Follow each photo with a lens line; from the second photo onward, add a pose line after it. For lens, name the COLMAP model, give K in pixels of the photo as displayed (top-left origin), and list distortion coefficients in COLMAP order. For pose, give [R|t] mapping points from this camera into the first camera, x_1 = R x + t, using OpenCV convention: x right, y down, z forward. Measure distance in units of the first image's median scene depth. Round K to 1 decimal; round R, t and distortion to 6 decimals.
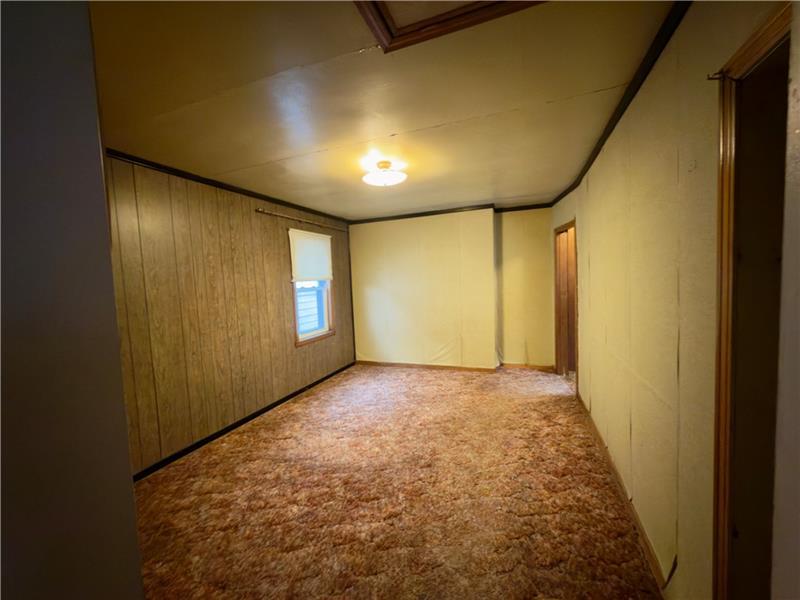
lens RADIAL K [[319.3, 0, 401.5], [0, 319.3, 299.6], [0, 0, 1]] dist [0.000524, 0.000020]
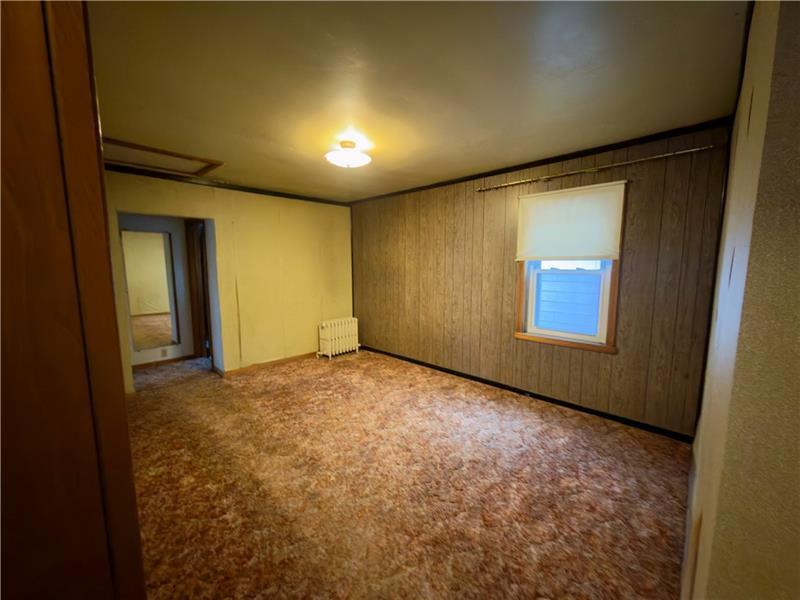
lens RADIAL K [[319.3, 0, 400.9], [0, 319.3, 300.2], [0, 0, 1]] dist [0.000524, 0.000020]
pose [[-0.389543, 0.138073, -0.910600, 0.669457], [-0.047911, 0.984322, 0.169747, -0.096763], [0.919761, 0.109751, -0.376821, 1.251544]]
